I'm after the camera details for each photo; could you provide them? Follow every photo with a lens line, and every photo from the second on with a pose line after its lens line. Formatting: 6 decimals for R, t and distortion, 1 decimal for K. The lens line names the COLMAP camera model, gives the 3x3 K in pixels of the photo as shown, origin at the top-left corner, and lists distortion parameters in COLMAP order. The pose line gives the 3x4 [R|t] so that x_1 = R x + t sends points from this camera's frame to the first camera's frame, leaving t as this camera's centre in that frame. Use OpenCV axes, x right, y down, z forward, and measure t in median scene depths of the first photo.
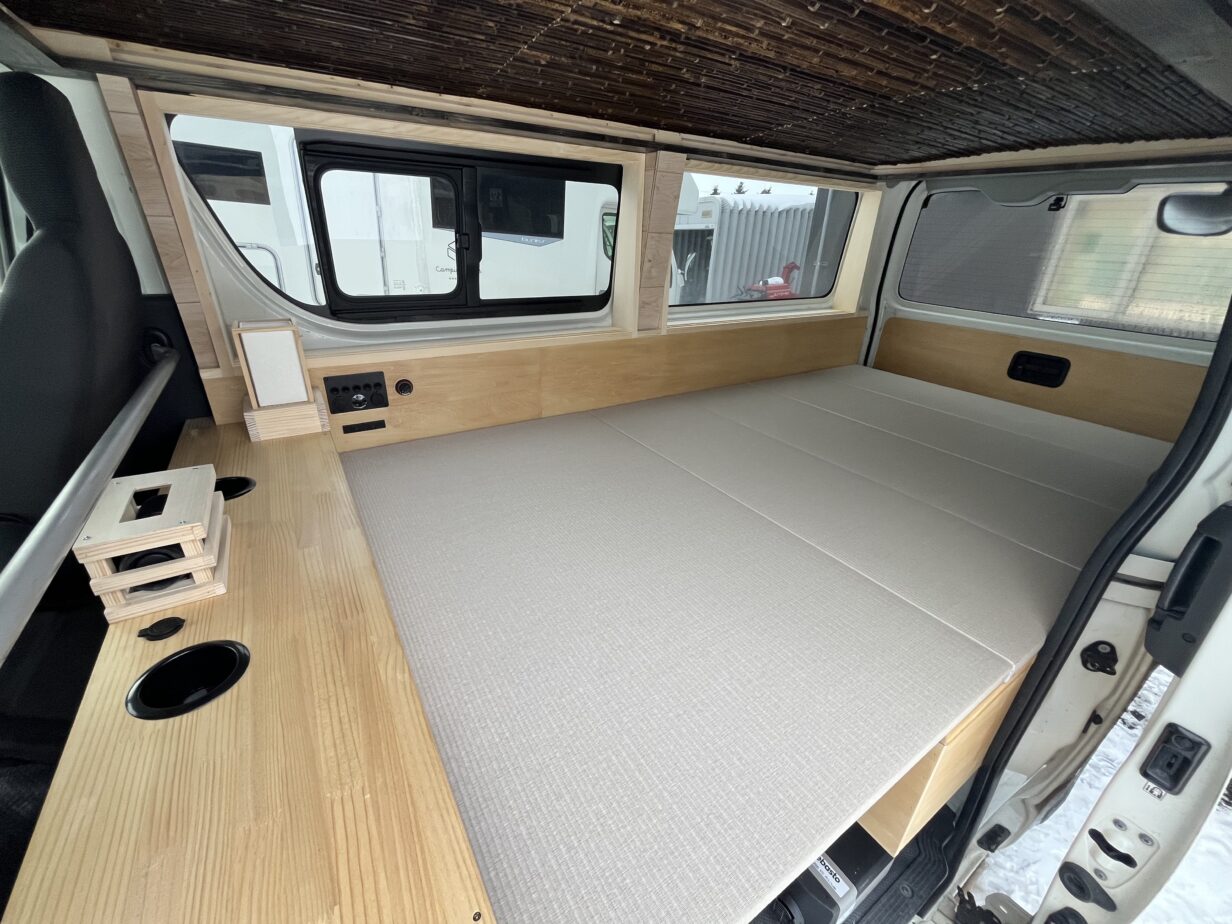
lens RADIAL K [[494.0, 0, 614.0], [0, 494.0, 460.4], [0, 0, 1]] dist [-0.003305, -0.000237]
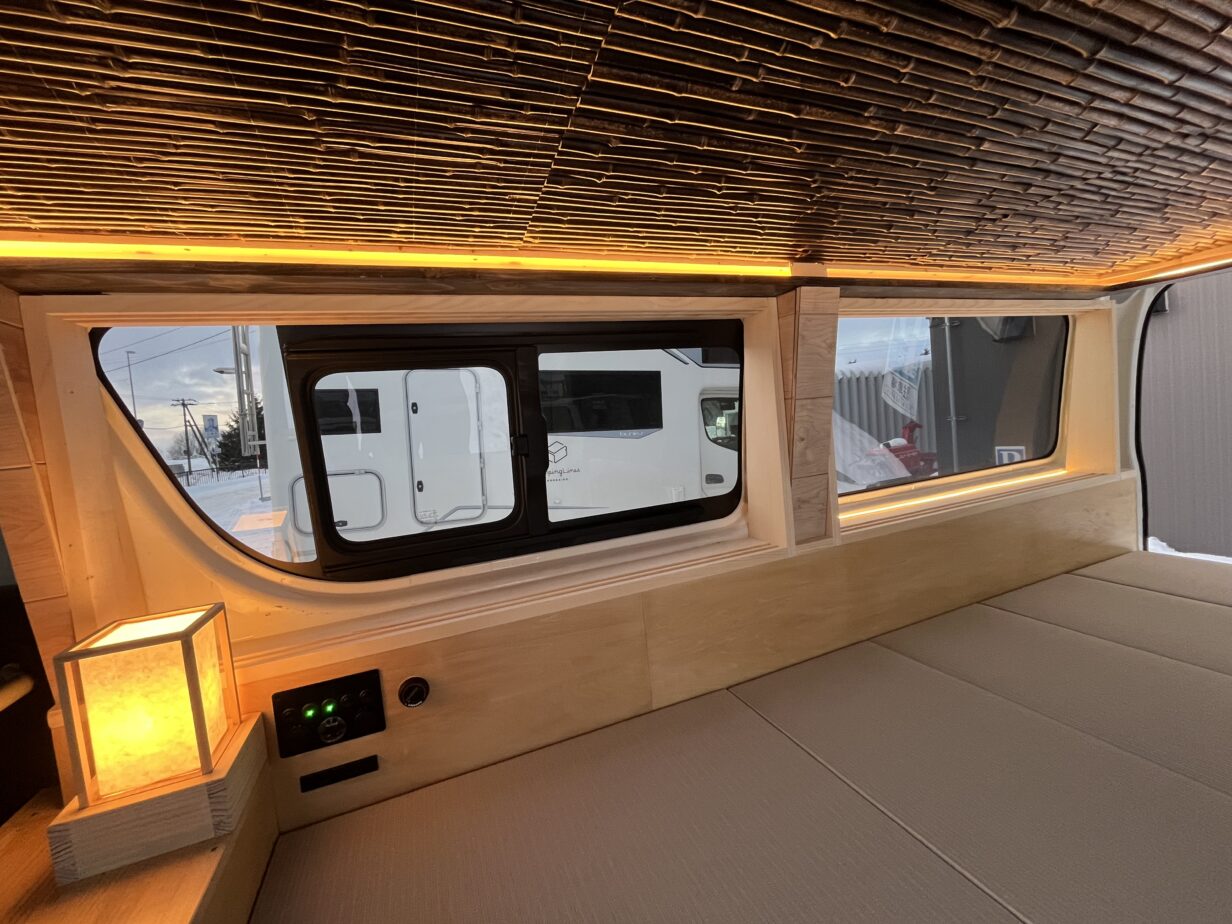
lens RADIAL K [[494.0, 0, 614.0], [0, 494.0, 460.4], [0, 0, 1]] dist [-0.003305, -0.000237]
pose [[0.974541, -0.112244, -0.194090, -0.045658], [0.036684, 0.933825, -0.355846, -0.157357], [0.221188, 0.339666, 0.914168, 0.364092]]
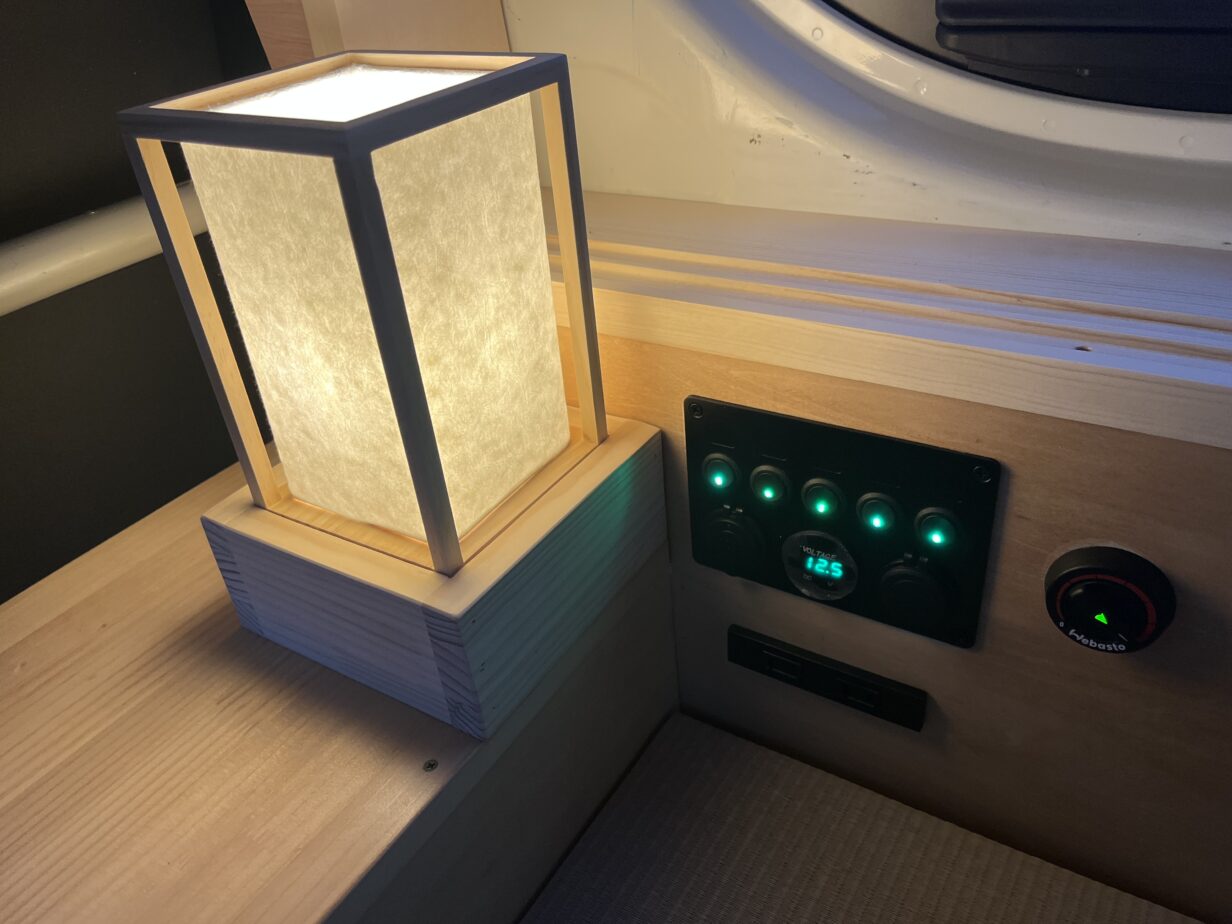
lens RADIAL K [[947.8, 0, 616.0], [0, 947.8, 462.0], [0, 0, 1]] dist [0.006811, -0.004051]
pose [[0.415265, 0.423952, -0.804872, -0.236155], [-0.286139, 0.900731, 0.326814, -0.196038], [0.863527, 0.094591, 0.495352, 0.622300]]
